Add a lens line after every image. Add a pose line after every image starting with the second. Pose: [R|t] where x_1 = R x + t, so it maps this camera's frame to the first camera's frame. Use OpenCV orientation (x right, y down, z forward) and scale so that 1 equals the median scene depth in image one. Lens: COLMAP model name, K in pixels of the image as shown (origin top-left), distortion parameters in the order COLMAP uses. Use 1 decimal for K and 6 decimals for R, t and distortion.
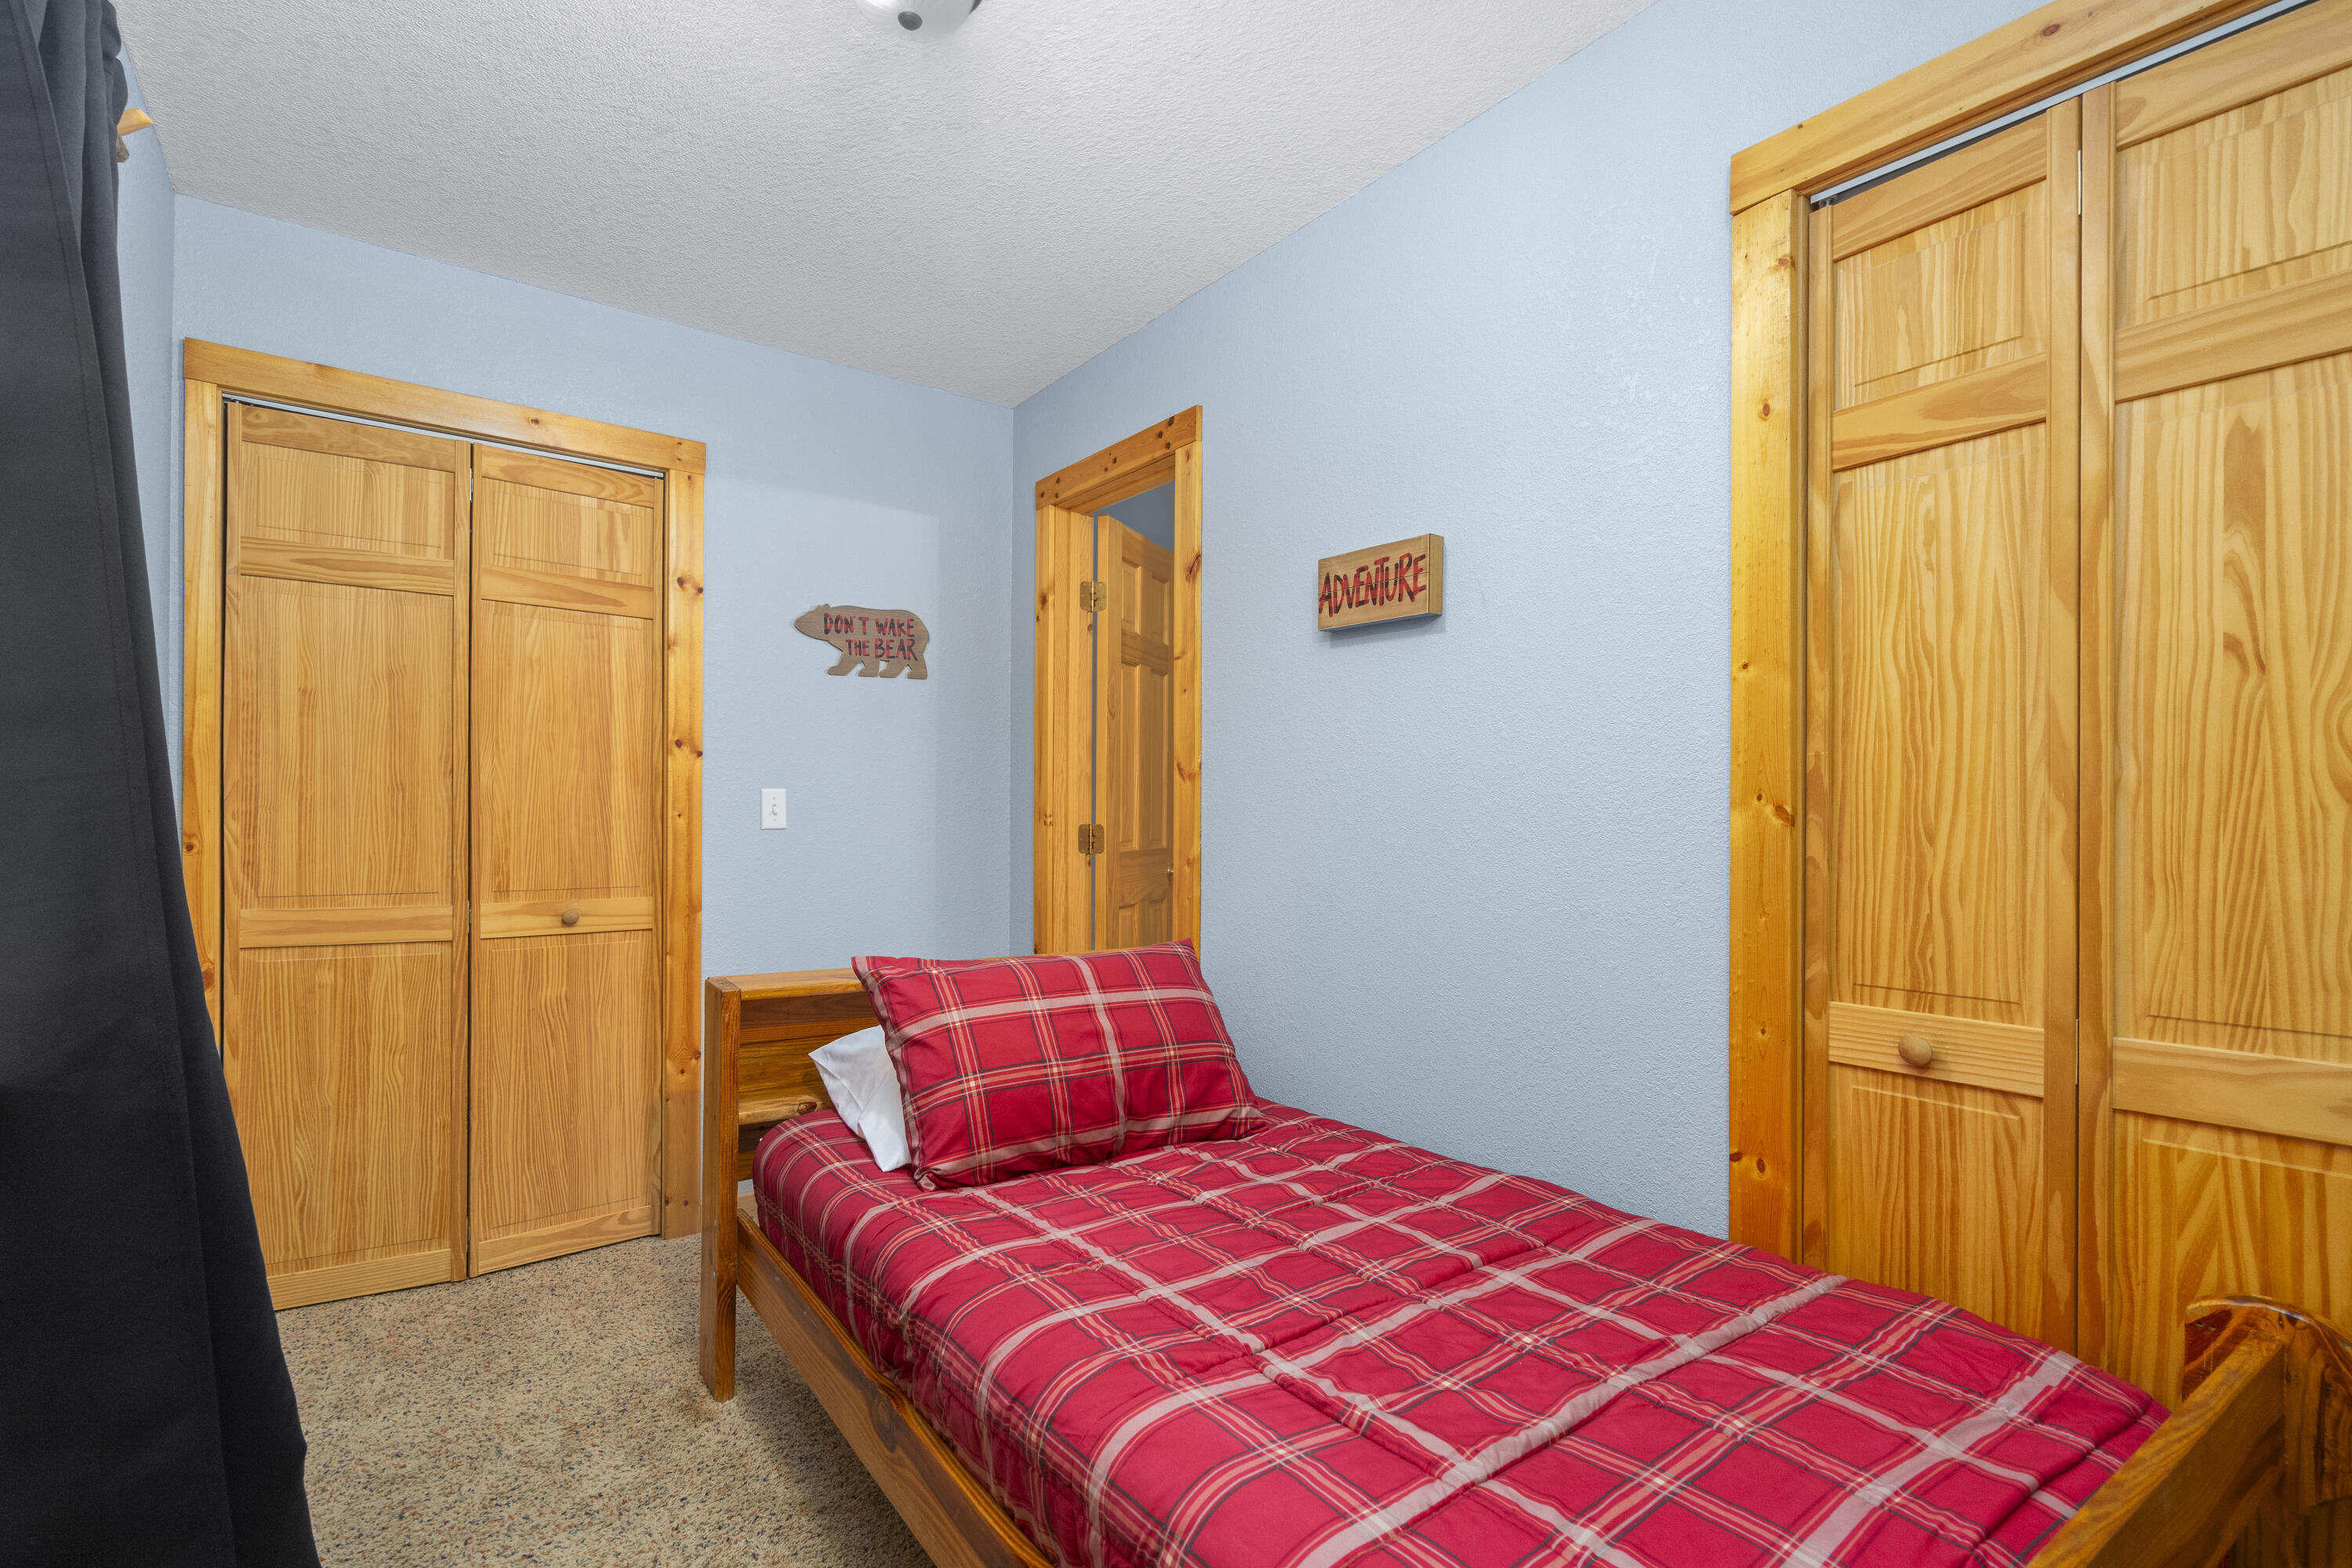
lens RADIAL K [[1076.4, 0, 1176.9], [0, 1076.4, 814.8], [0, 0, 1]] dist [-0.008748, 0.006572]
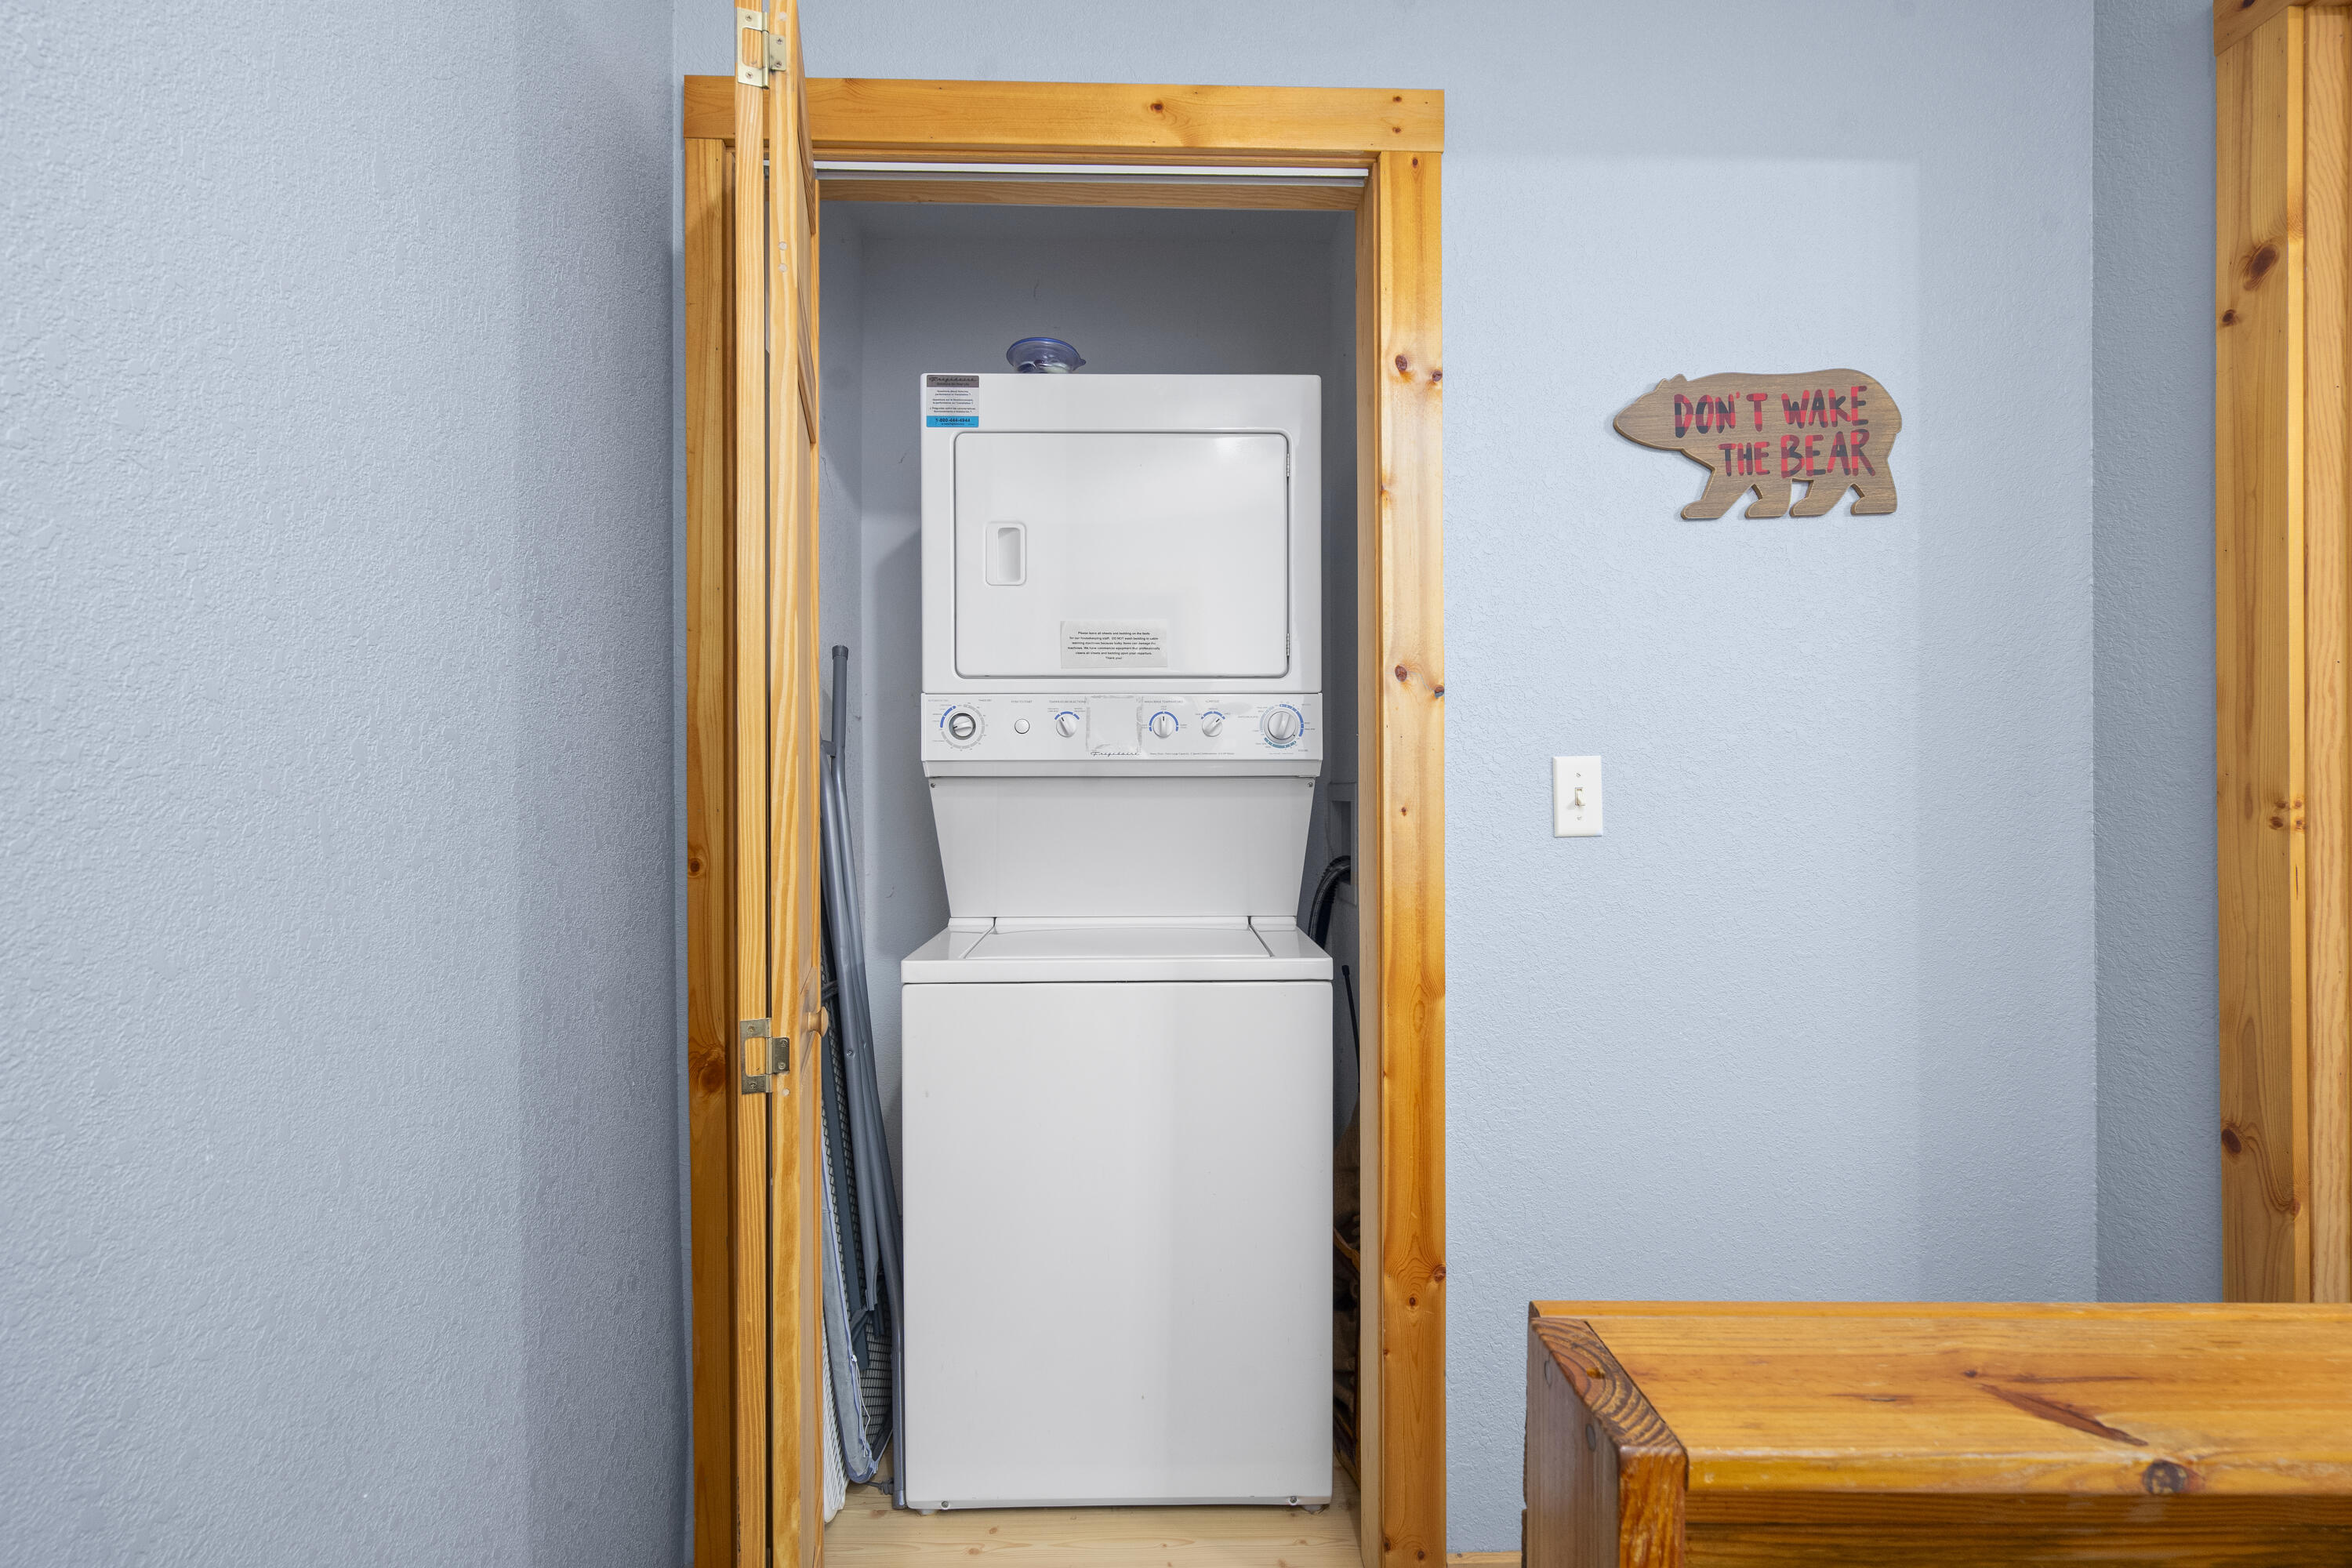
lens RADIAL K [[1076.4, 0, 1174.0], [0, 1076.4, 783.3], [0, 0, 1]] dist [-0.008748, 0.006572]
pose [[0.798393, -0.009493, -0.602062, -0.212955], [0.008075, 0.999955, -0.005059, -0.009879], [0.602082, -0.000822, 0.798434, 0.462839]]
